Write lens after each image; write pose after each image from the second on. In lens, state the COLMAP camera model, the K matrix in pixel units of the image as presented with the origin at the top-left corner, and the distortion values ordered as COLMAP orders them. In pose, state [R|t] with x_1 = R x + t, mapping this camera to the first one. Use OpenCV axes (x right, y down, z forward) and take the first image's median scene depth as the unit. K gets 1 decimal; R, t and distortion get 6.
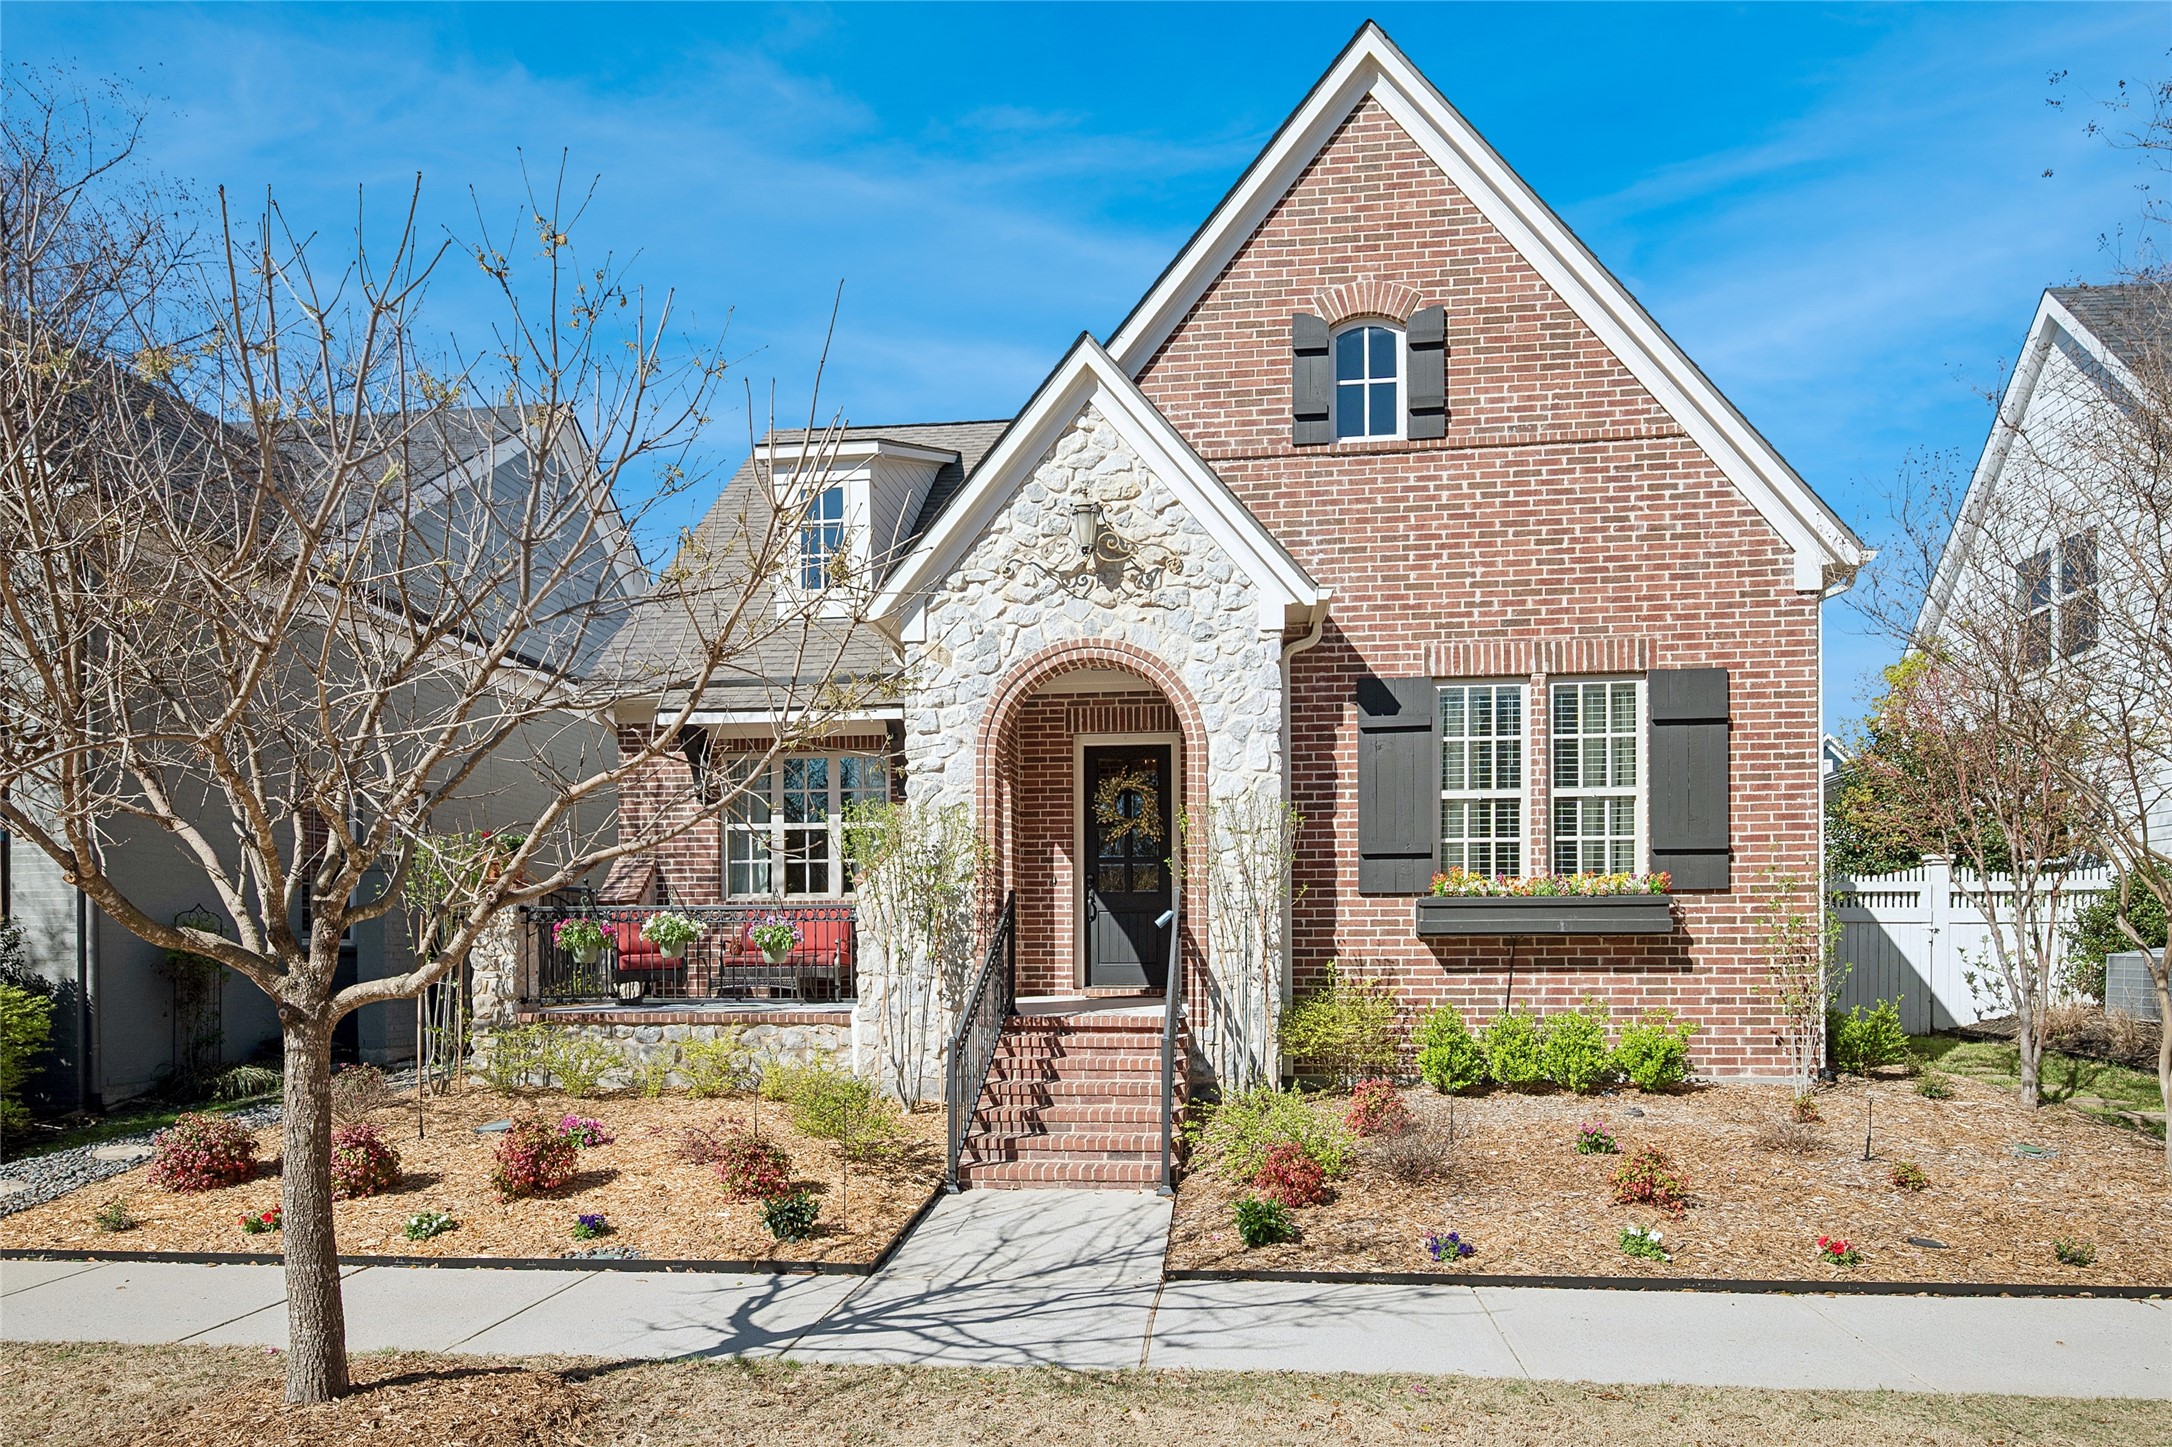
lens RADIAL K [[1345.0, 0, 1085.5], [0, 1345.0, 784.4], [0, 0, 1]] dist [0.005402, 0.000223]
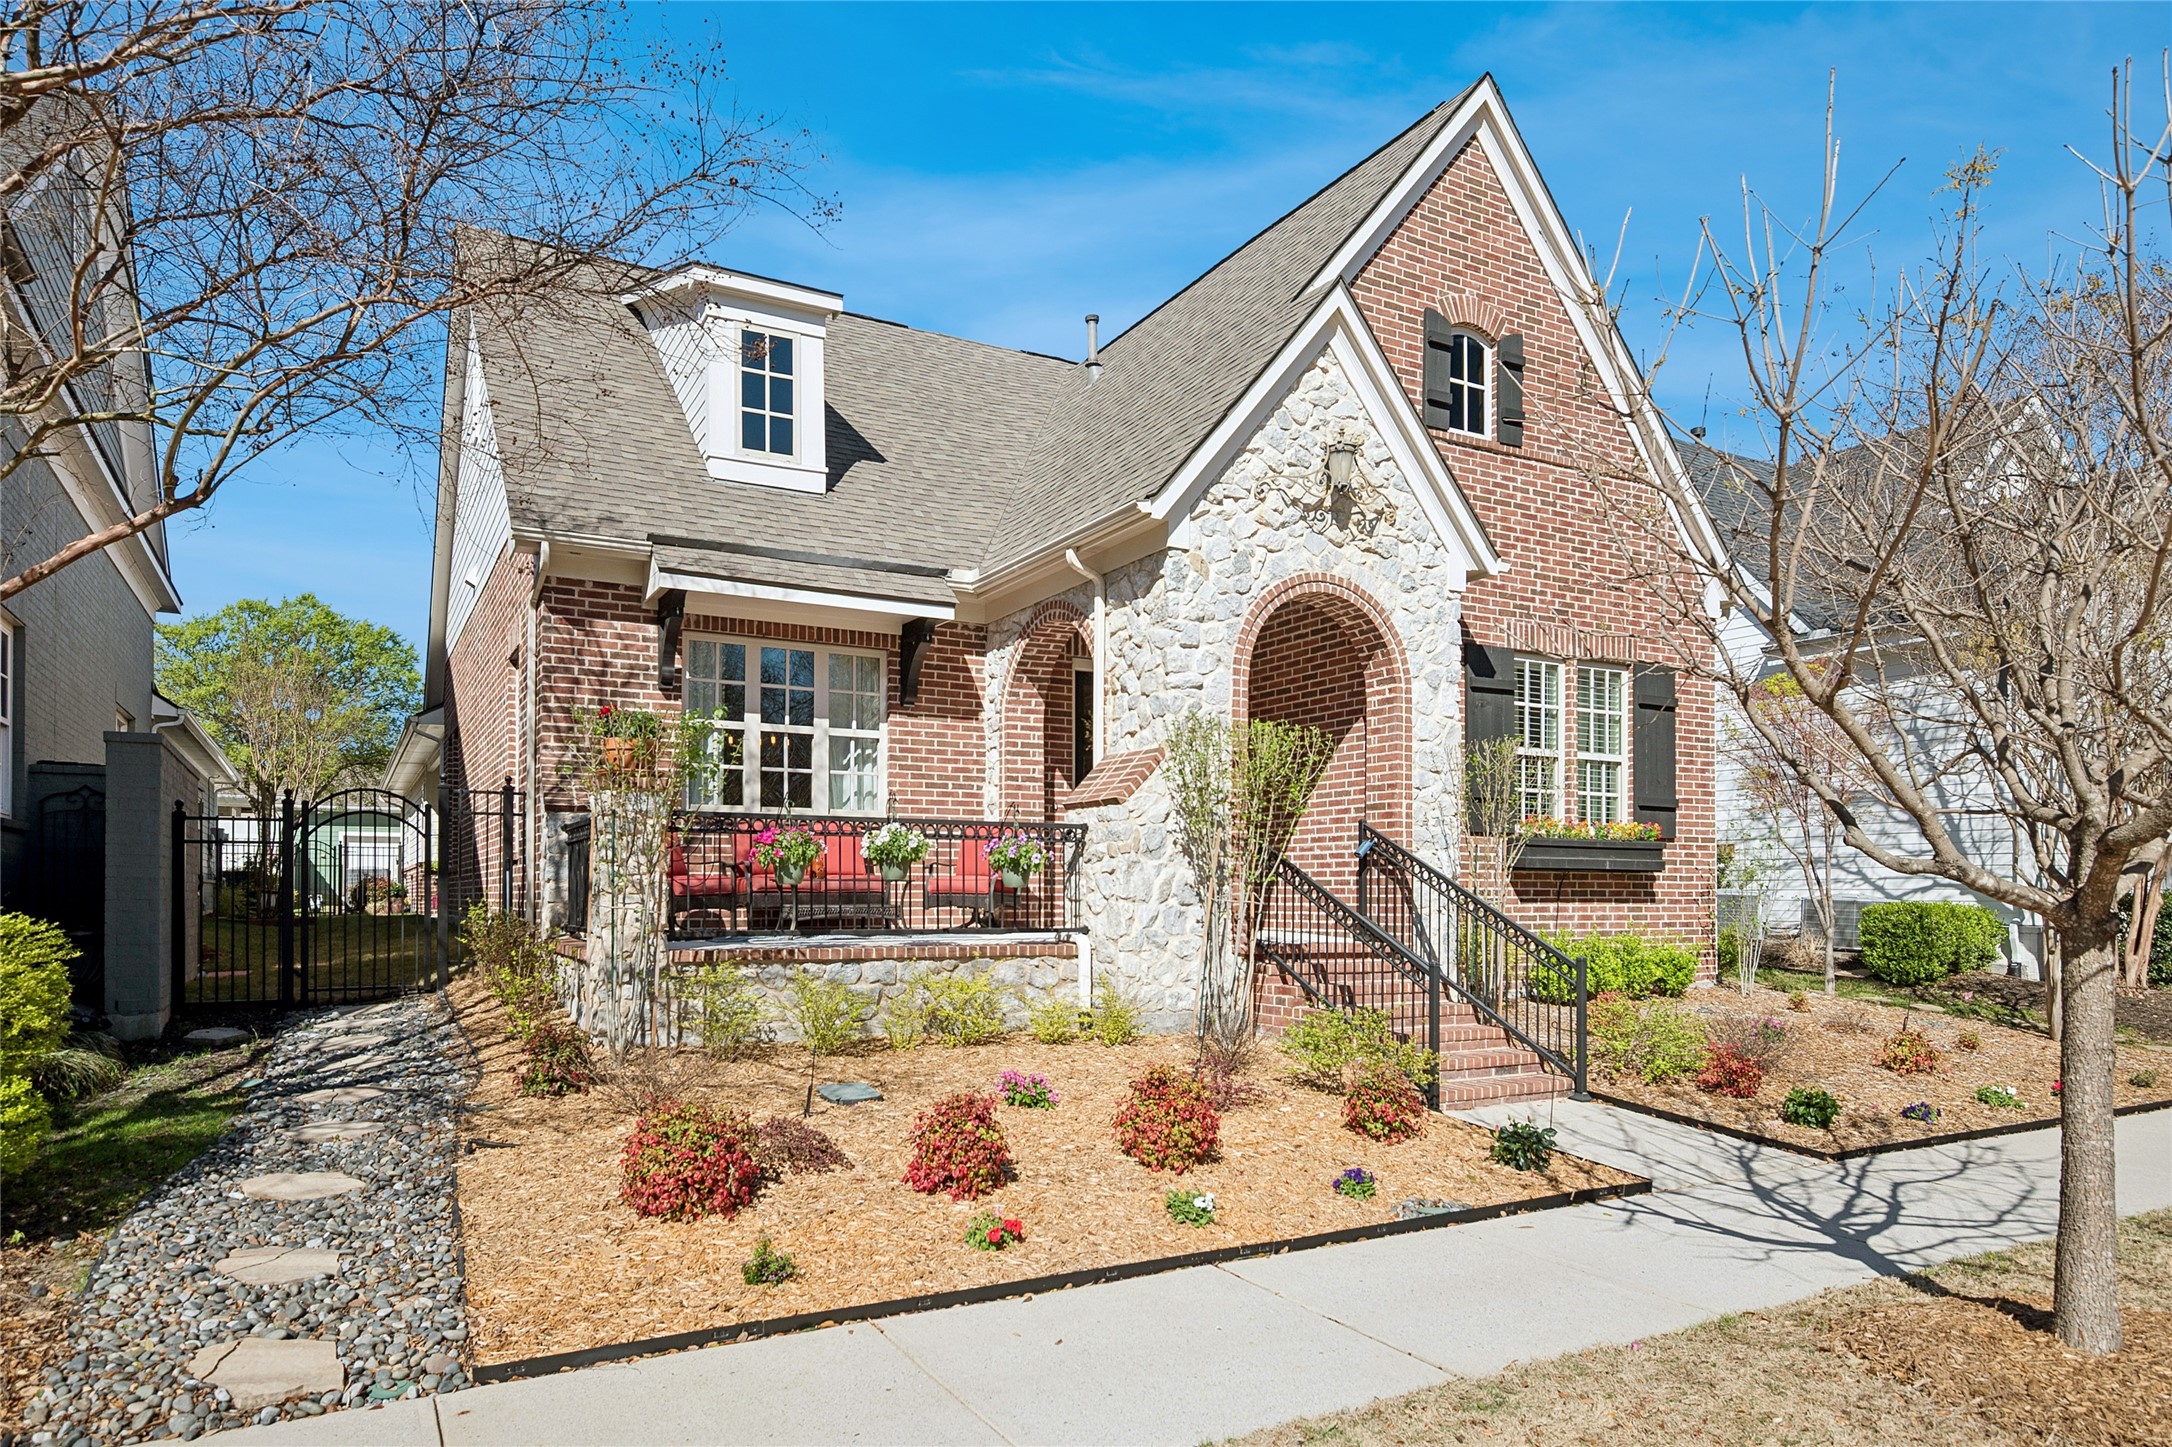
lens RADIAL K [[1312.0, 0, 1086.0], [0, 1312.0, 723.5], [0, 0, 1]] dist [0.000801, 0.000657]
pose [[0.816241, 0.082832, 0.571743, -0.697167], [-0.080780, 0.996310, -0.029017, 0.048028], [-0.572036, -0.022500, 0.819920, 0.279426]]
